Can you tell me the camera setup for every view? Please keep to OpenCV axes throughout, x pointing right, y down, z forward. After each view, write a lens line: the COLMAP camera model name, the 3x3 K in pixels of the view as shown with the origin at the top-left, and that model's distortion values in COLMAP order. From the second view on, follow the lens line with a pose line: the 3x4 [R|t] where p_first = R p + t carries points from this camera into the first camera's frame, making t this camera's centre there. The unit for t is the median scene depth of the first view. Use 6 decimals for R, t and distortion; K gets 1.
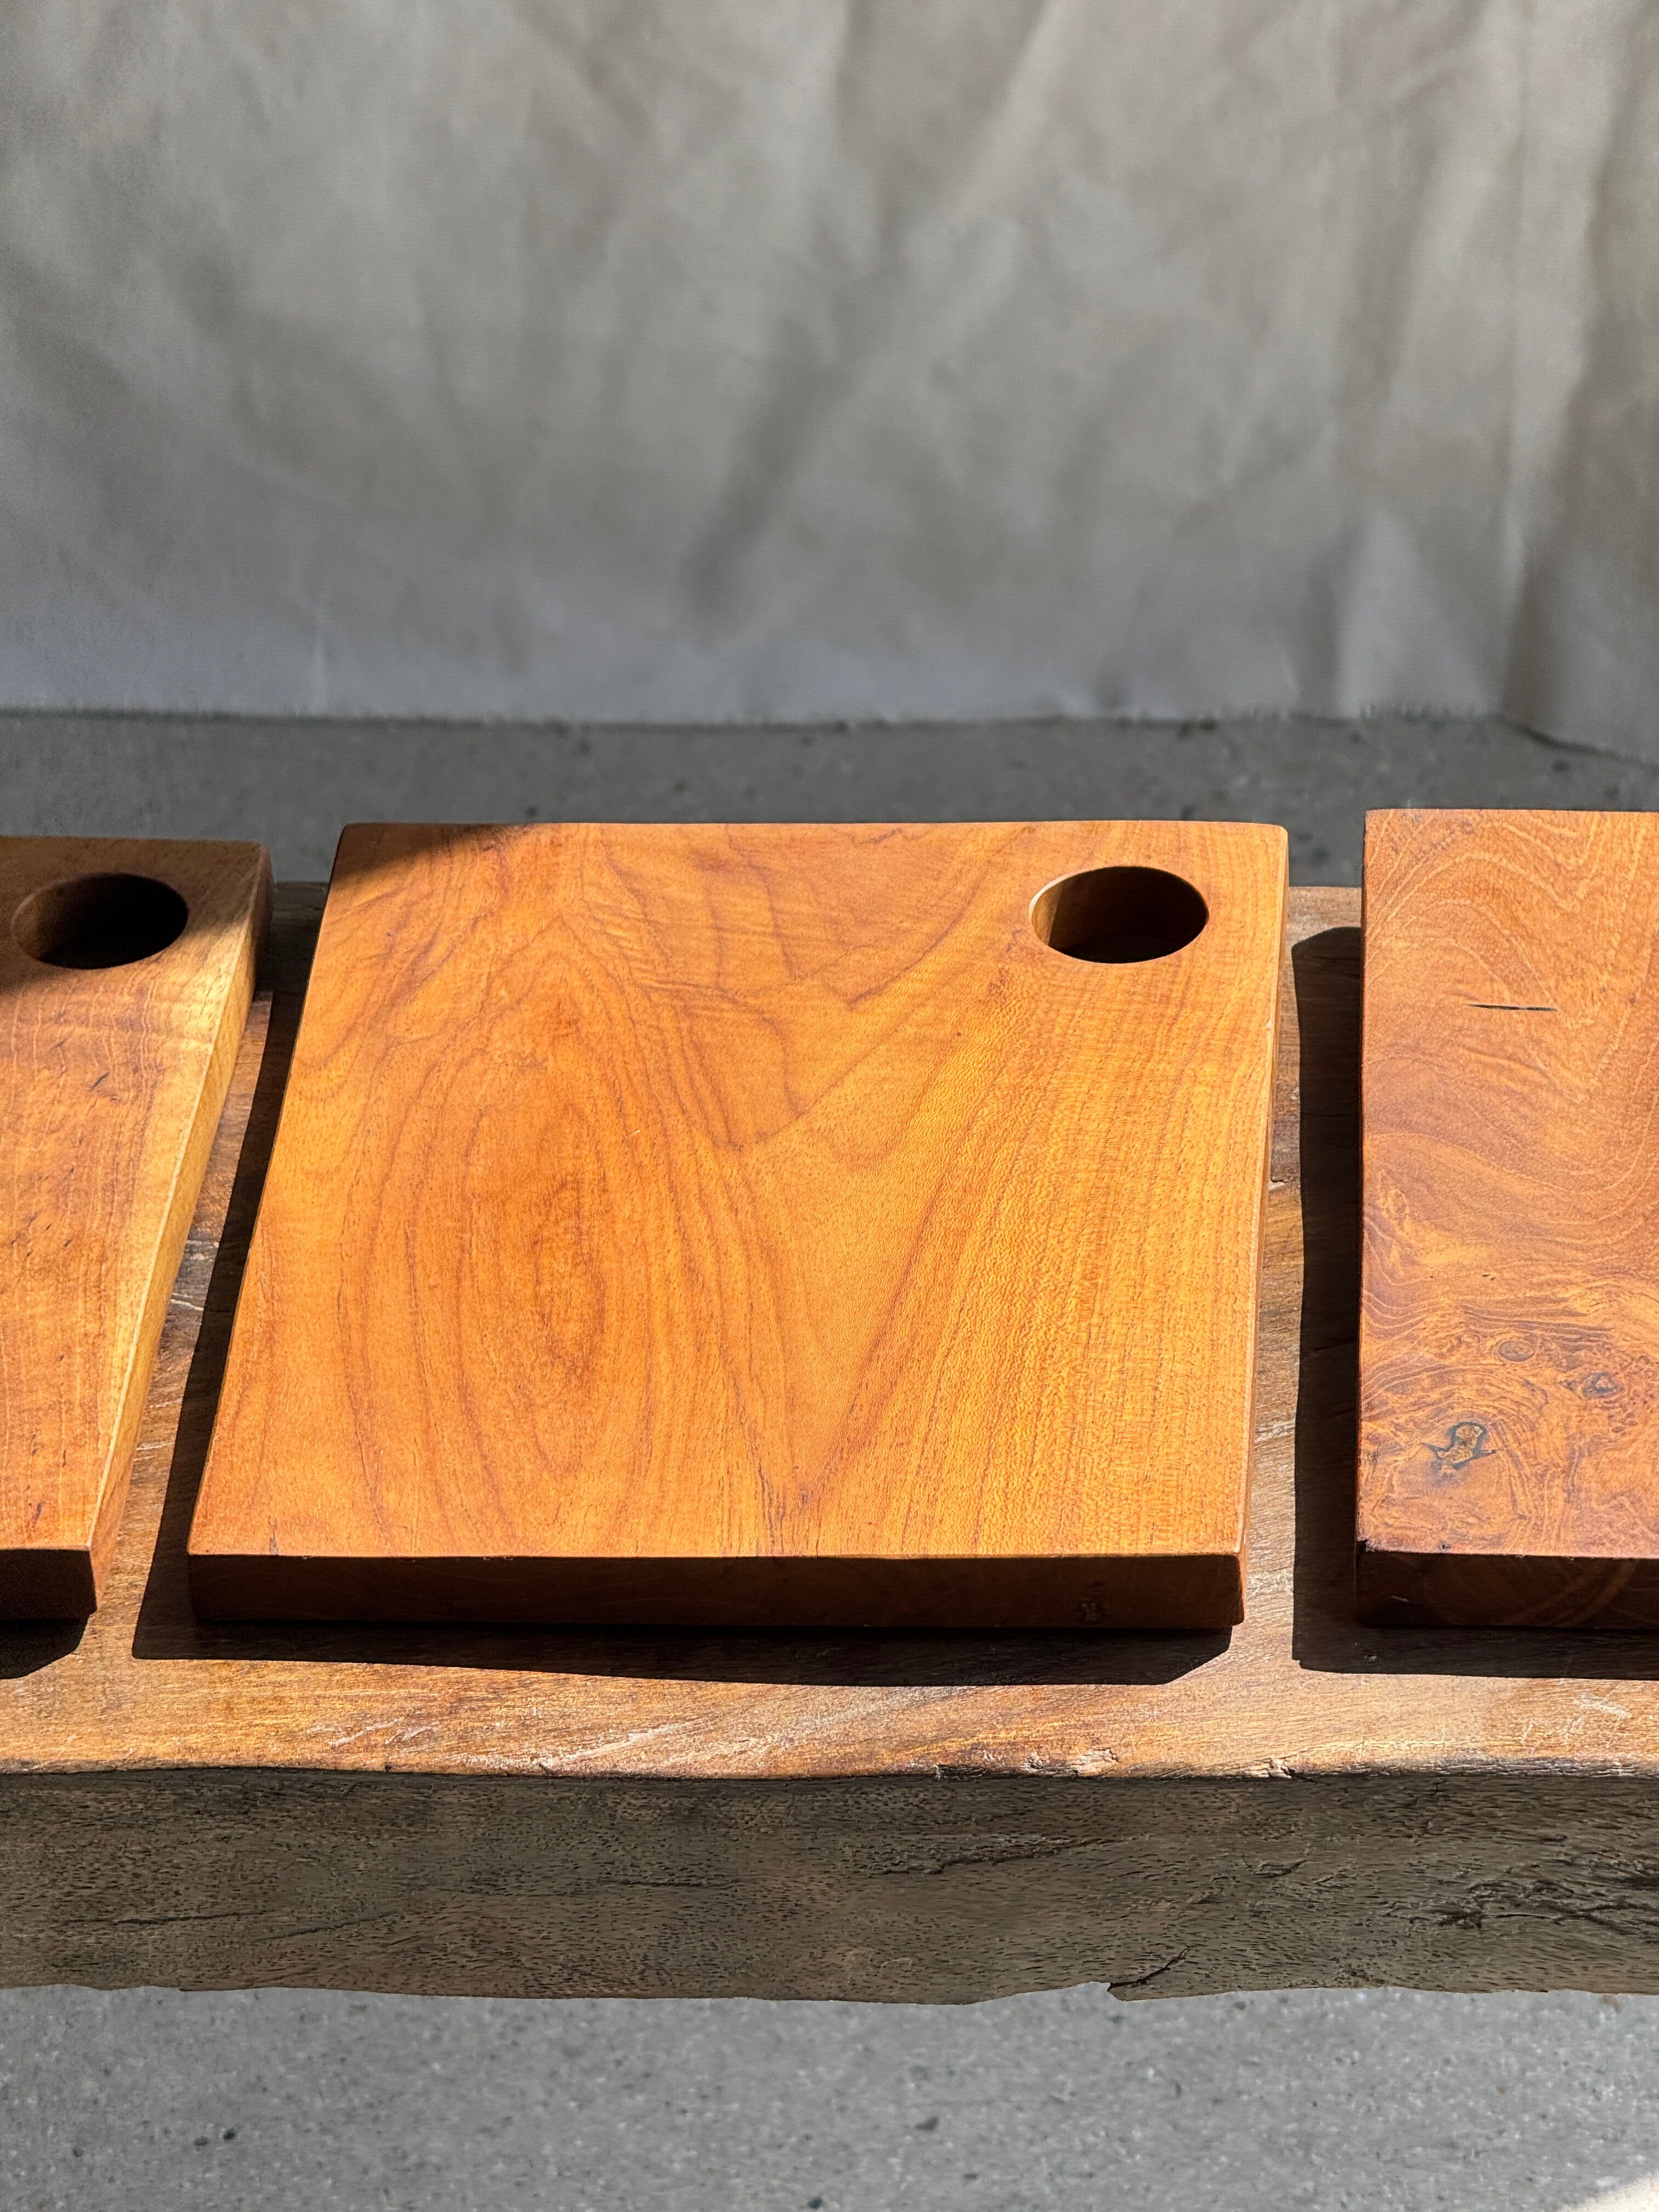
lens RADIAL K [[7878.9, 0, 873.8], [0, 7878.9, 1174.0], [0, 0, 1]] dist [0.263487, 1.594613]
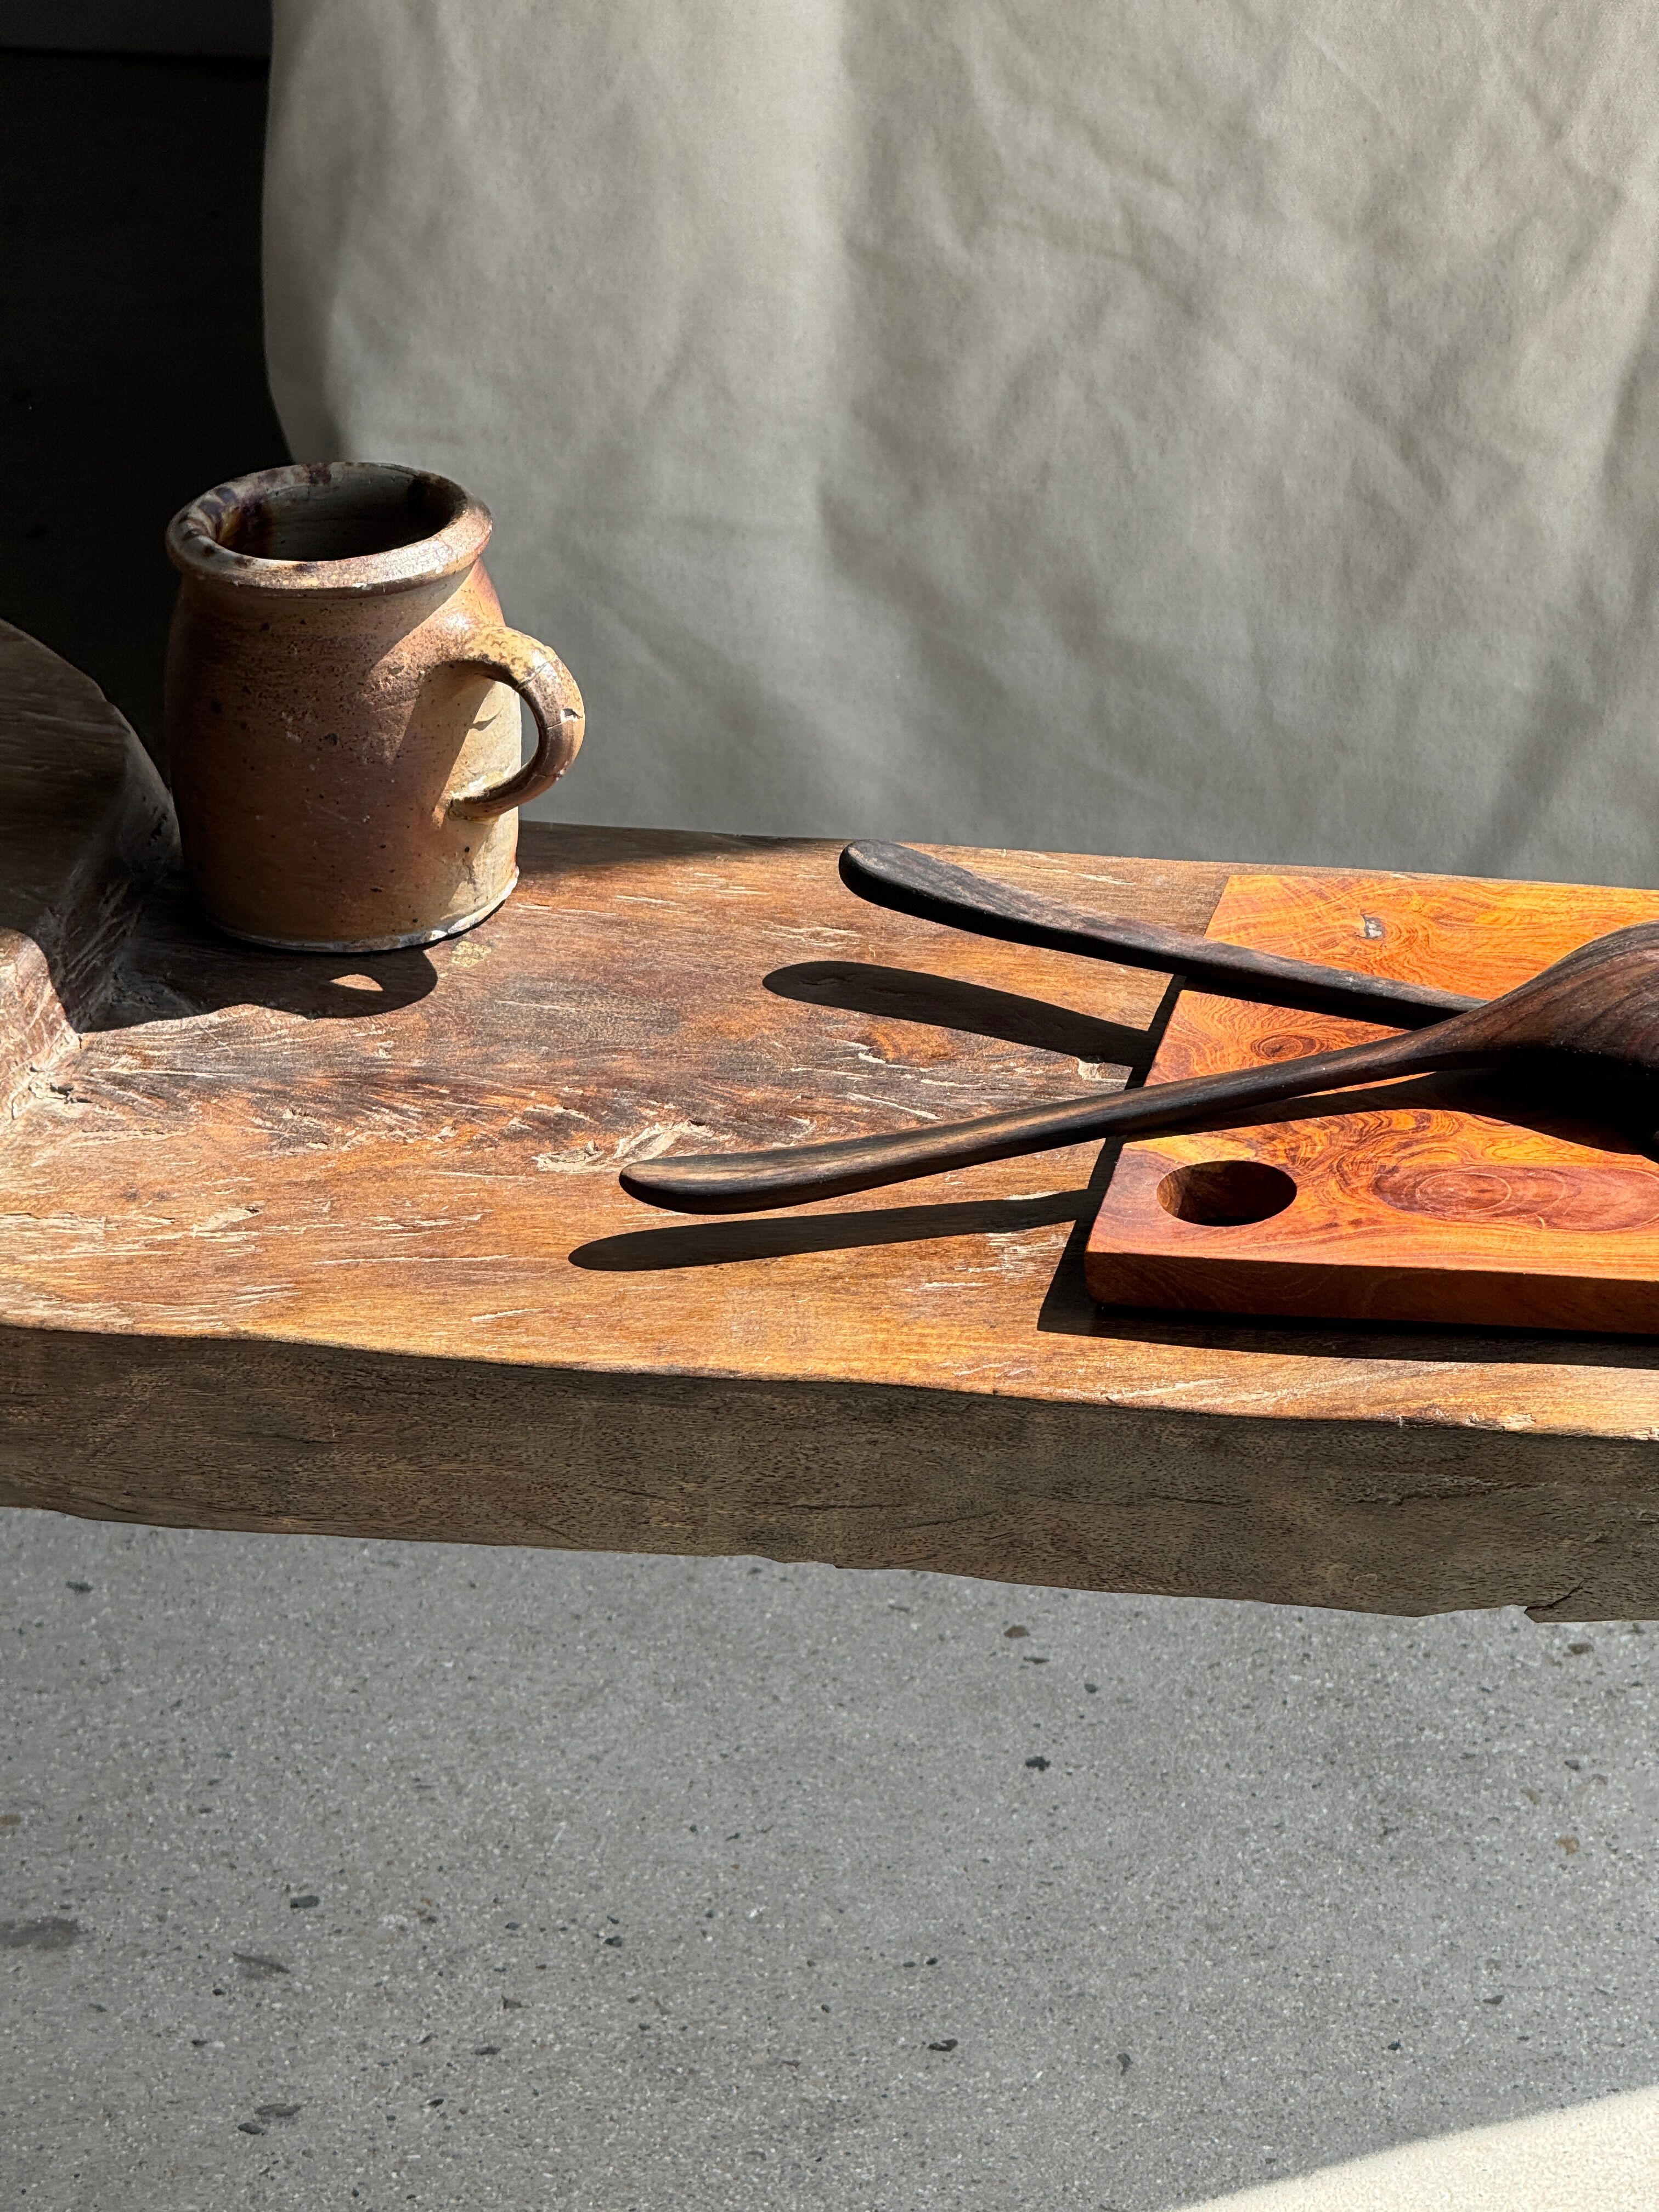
lens RADIAL K [[7855.8, 0, 883.4], [0, 7855.8, 1102.9], [0, 0, 1]] dist [0.185456, 1.799393]
pose [[0.988564, 0.066254, -0.135467, 0.094008], [-0.081546, 0.990509, -0.110646, 0.168955], [0.126850, 0.120427, 0.984584, -0.314974]]
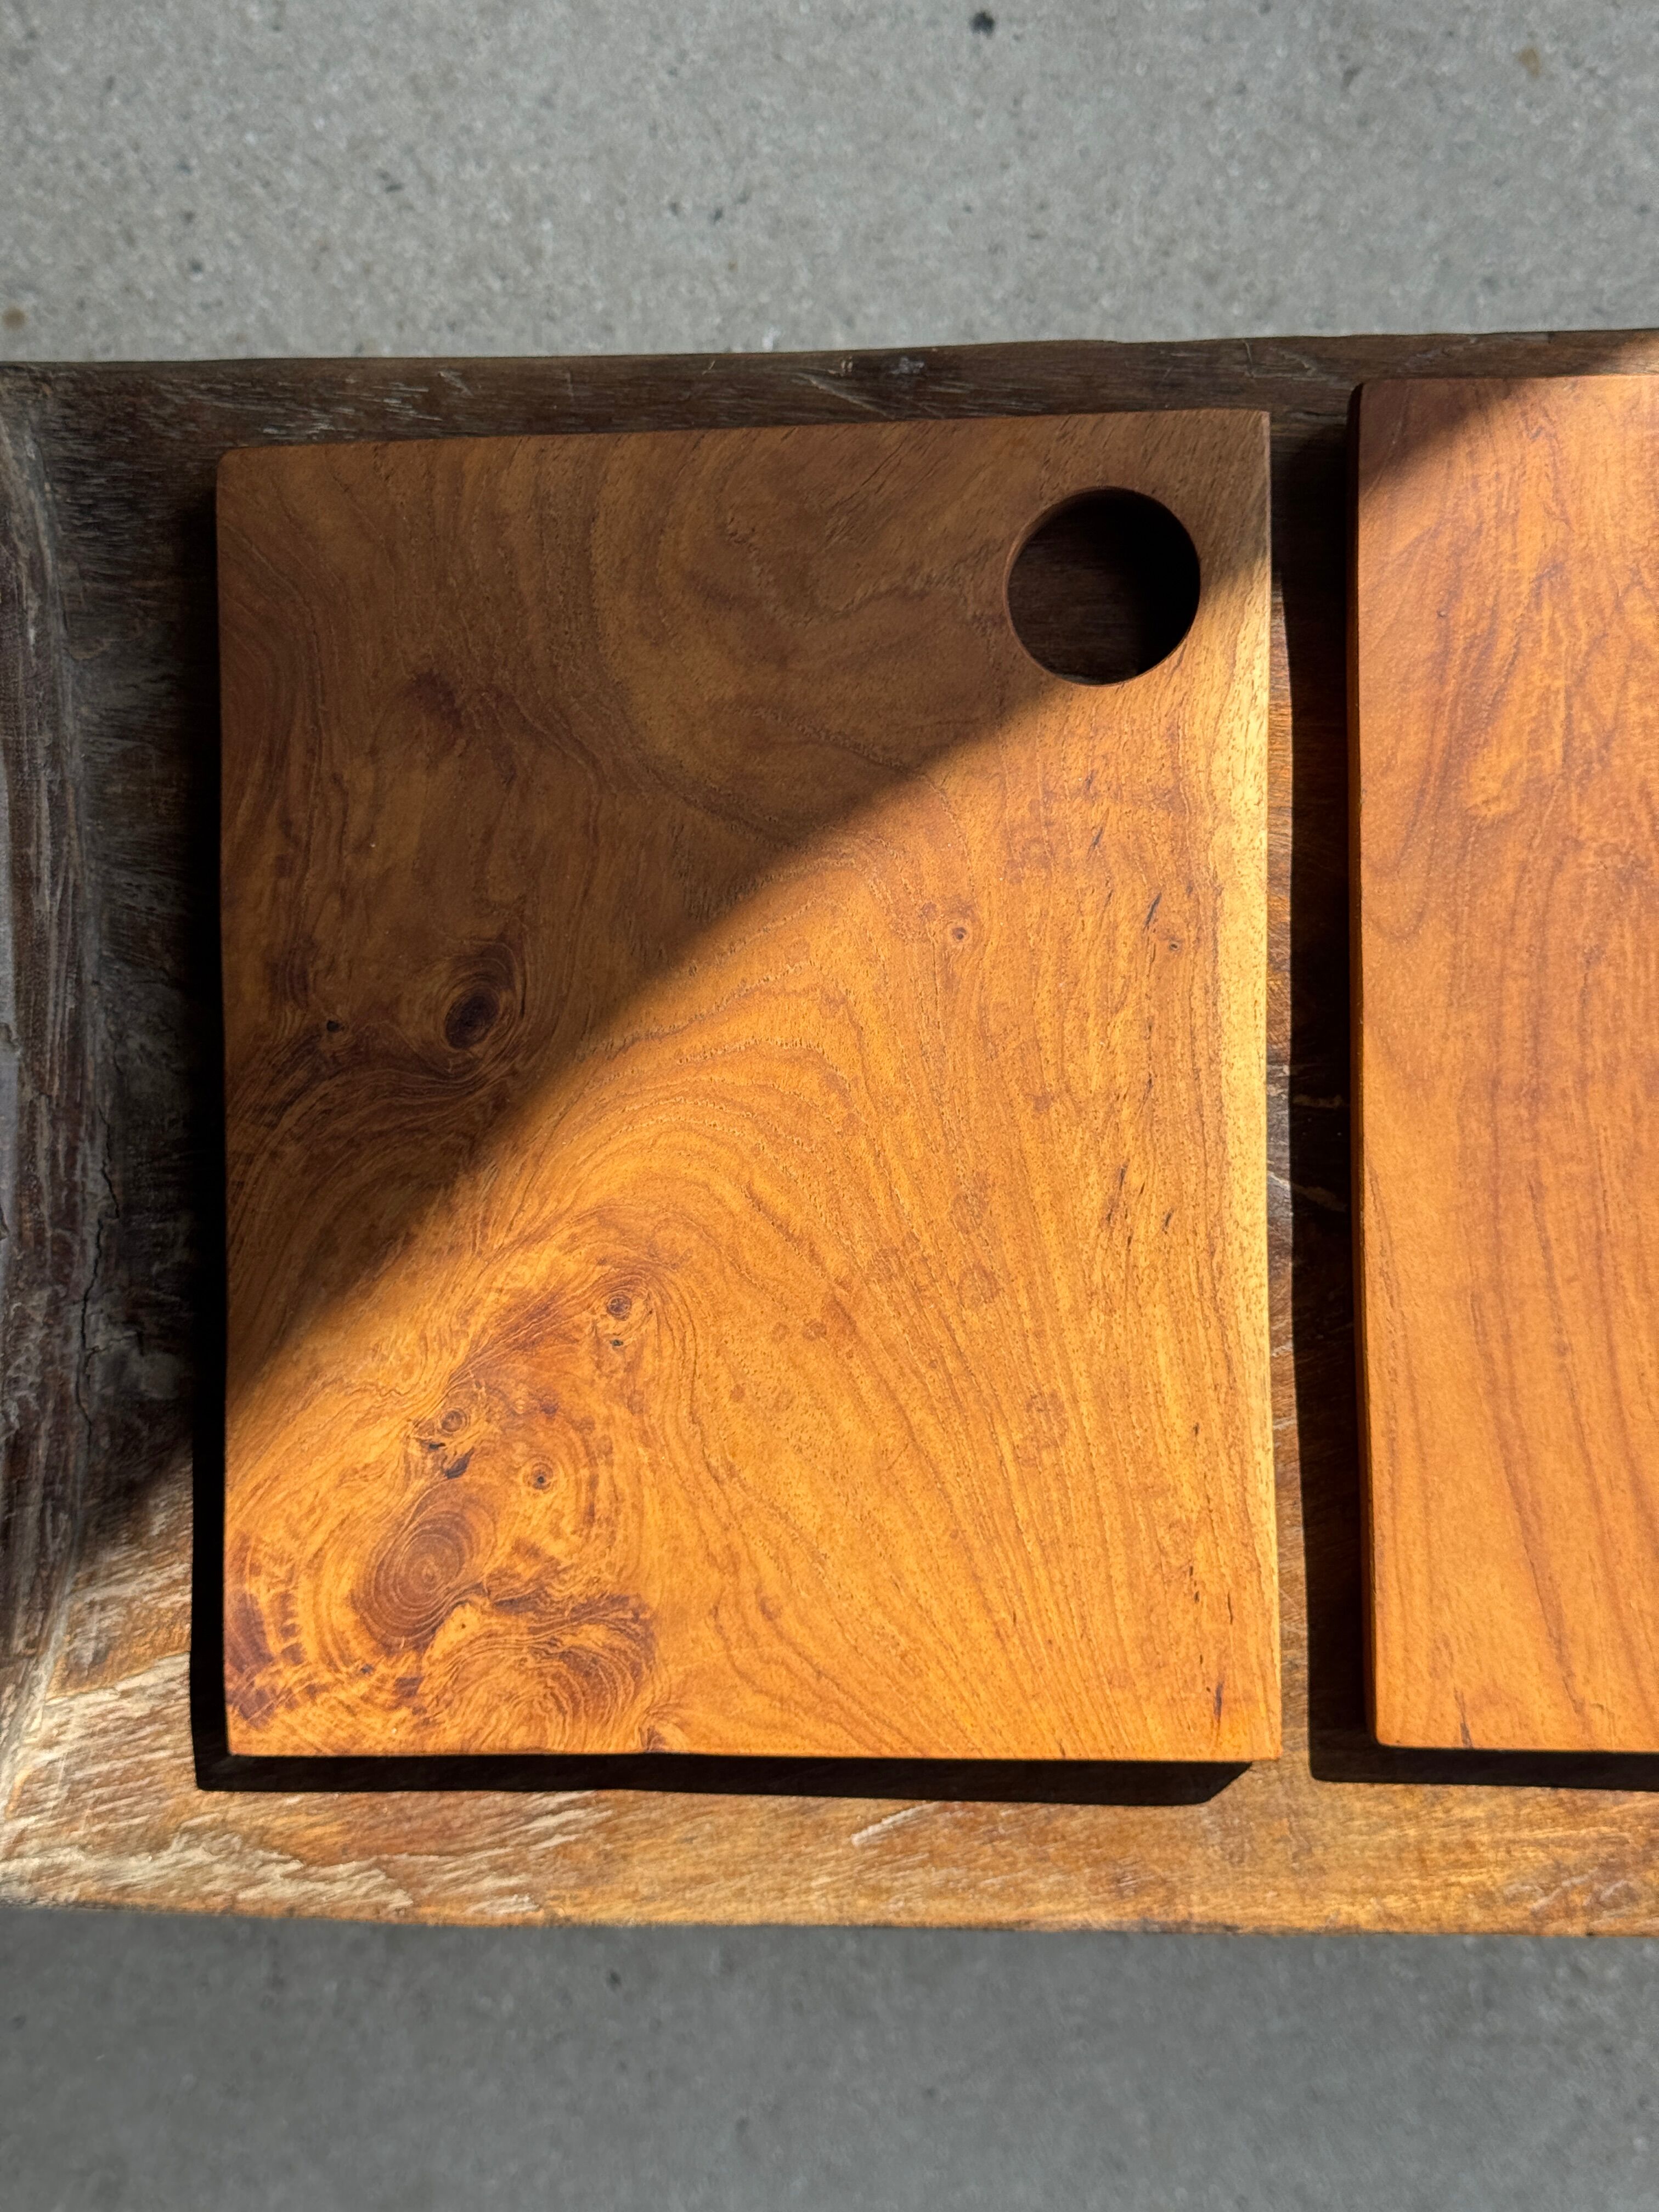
lens RADIAL K [[3141.2, 0, 797.9], [0, 3141.2, 1111.2], [0, 0, 1]] dist [0.191196, -0.509308]
pose [[0.996876, -0.074715, -0.025619, -0.139294], [0.064470, 0.582300, 0.810414, -0.315507], [-0.045632, -0.809533, 0.585298, 0.814014]]
